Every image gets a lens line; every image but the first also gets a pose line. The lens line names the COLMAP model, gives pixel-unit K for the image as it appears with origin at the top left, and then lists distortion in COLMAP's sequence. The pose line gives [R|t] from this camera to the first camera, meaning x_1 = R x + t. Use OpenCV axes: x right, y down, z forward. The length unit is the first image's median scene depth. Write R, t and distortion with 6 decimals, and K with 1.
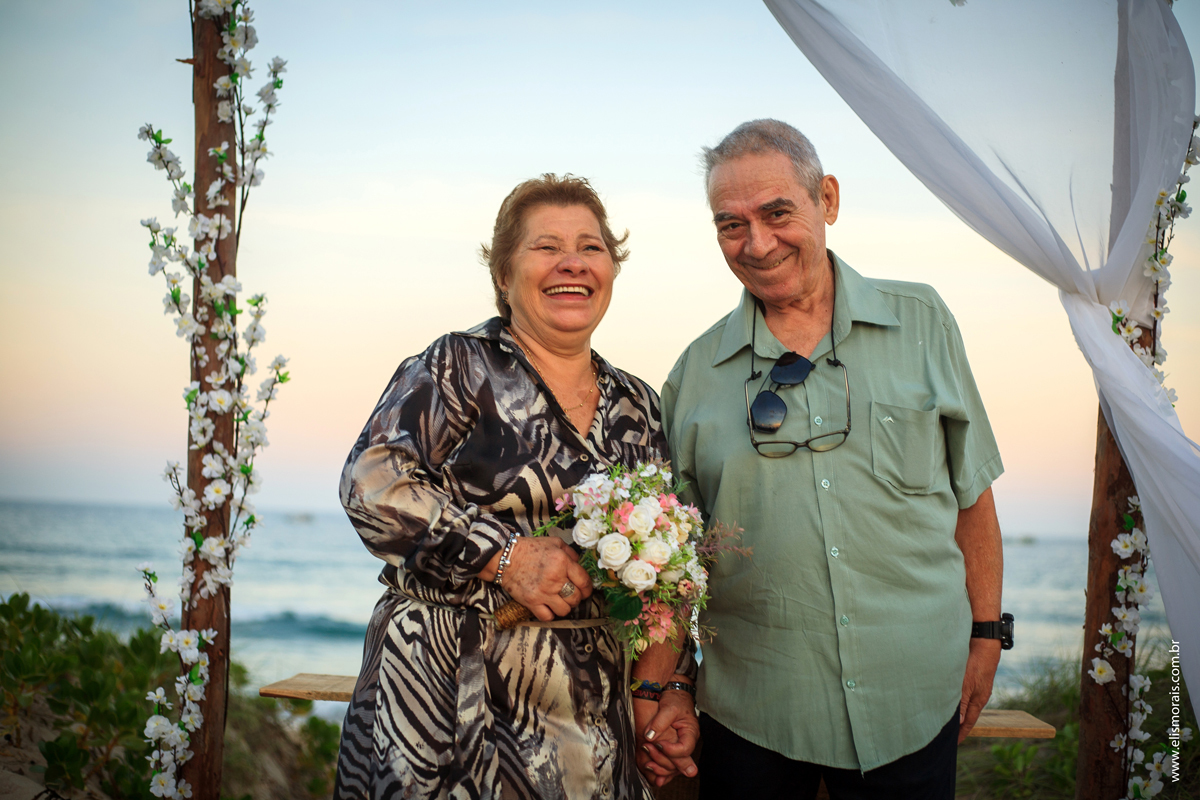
lens RADIAL K [[1781.7, 0, 600.0], [0, 1781.7, 400.0], [0, 0, 1]] dist [-0.101189, -0.114792]
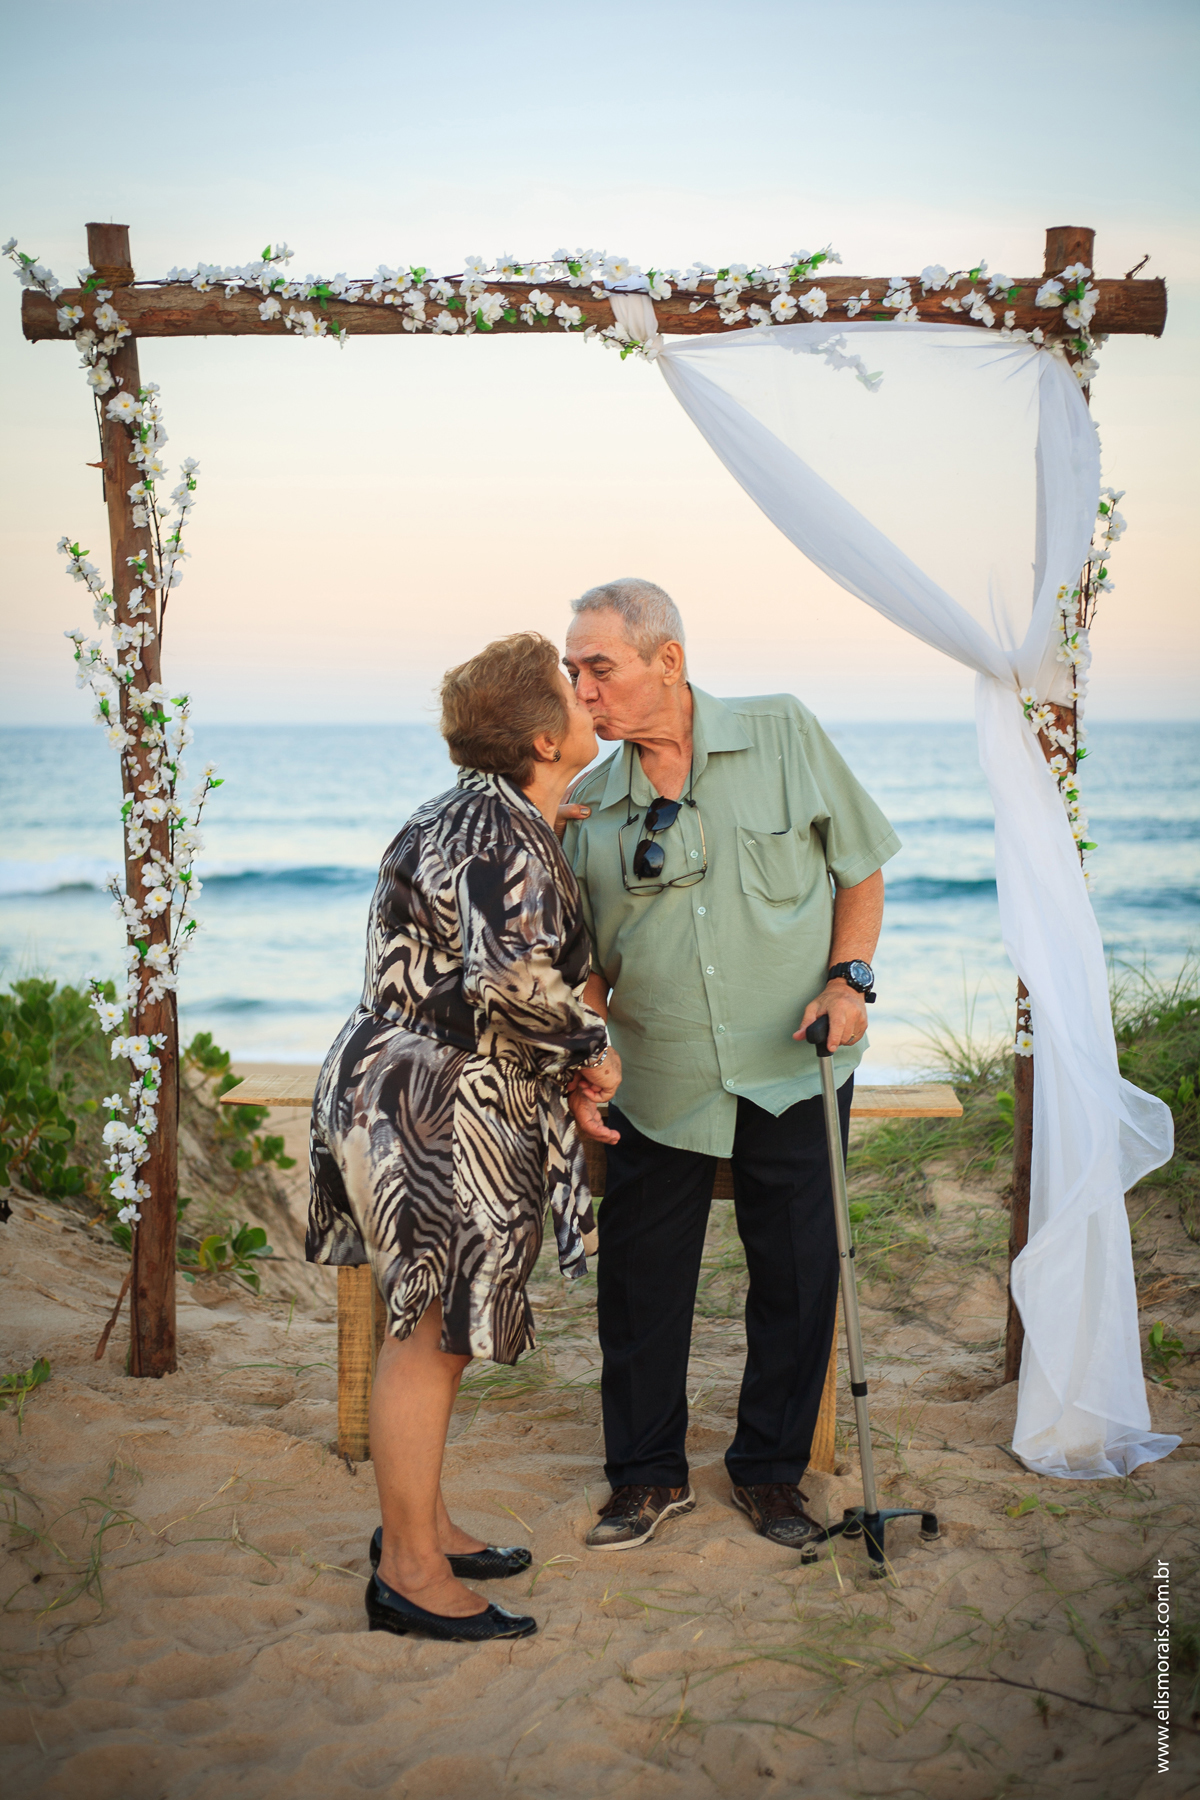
lens RADIAL K [[2569.2, 0, 600.7], [0, 2569.2, 918.6], [0, 0, 1]] dist [-0.085549, -0.177802]
pose [[0.999157, -0.040614, 0.005941, 0.027480], [0.039384, 0.989362, 0.140041, -0.131809], [-0.011566, -0.139689, 0.990128, -0.451193]]
